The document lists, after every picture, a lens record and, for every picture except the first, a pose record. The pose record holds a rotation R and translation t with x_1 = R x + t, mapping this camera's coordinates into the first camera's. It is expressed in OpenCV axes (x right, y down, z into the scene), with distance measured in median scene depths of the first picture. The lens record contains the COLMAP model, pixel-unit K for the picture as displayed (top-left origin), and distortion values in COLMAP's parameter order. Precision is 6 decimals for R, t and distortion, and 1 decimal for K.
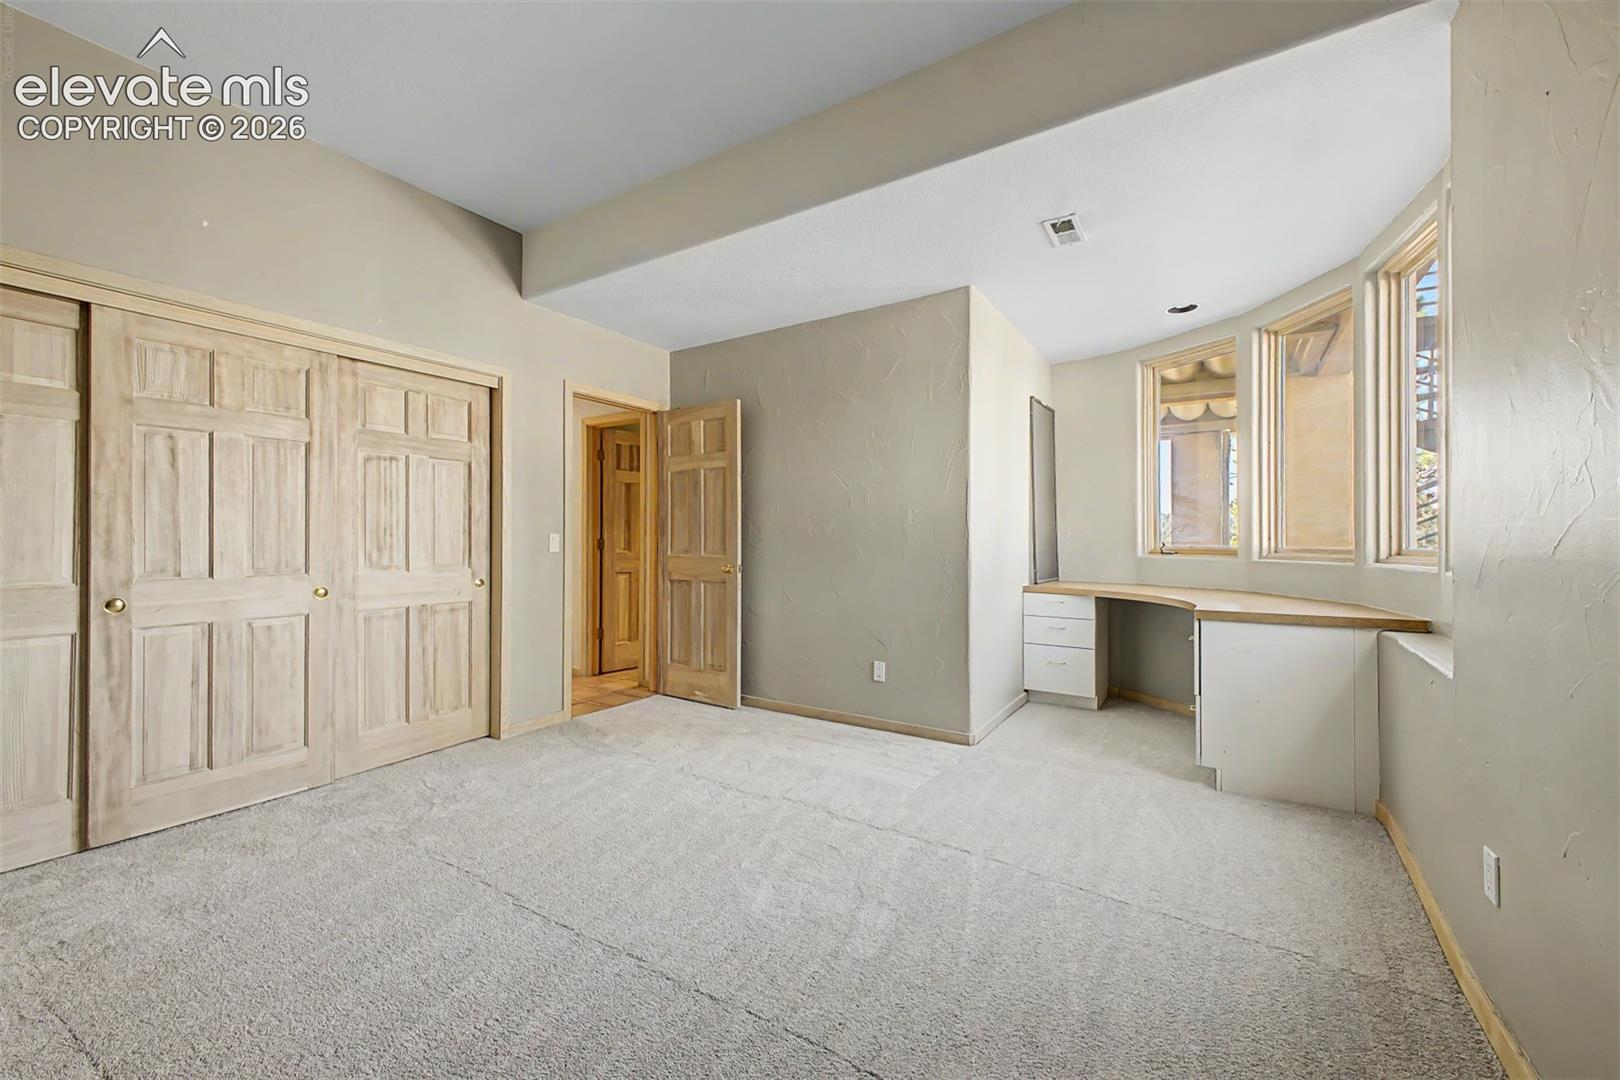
lens RADIAL K [[658.7, 0, 819.7], [0, 658.7, 541.3], [0, 0, 1]] dist [0.003280, -0.000393]
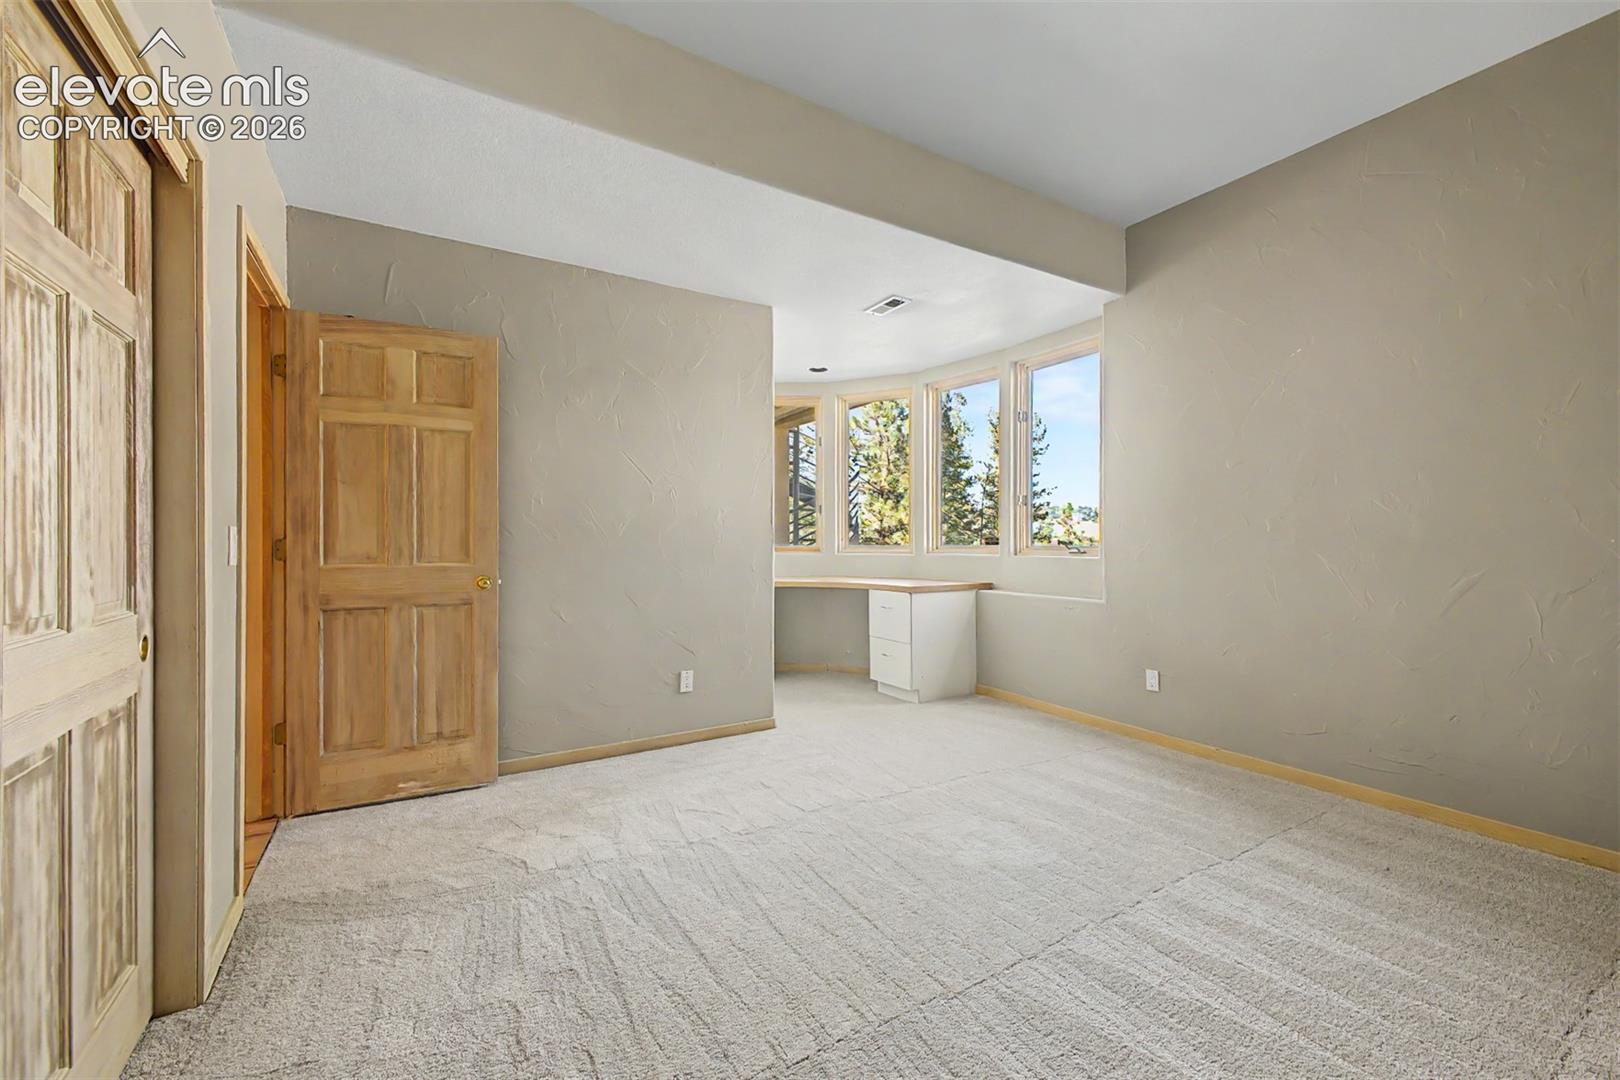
lens RADIAL K [[658.7, 0, 823.1], [0, 658.7, 539.1], [0, 0, 1]] dist [0.003280, -0.000393]
pose [[0.414582, 0.001296, 0.910011, -0.656999], [0.000104, 0.999999, -0.001472, -0.002232], [-0.910012, 0.000705, 0.414581, 0.423590]]
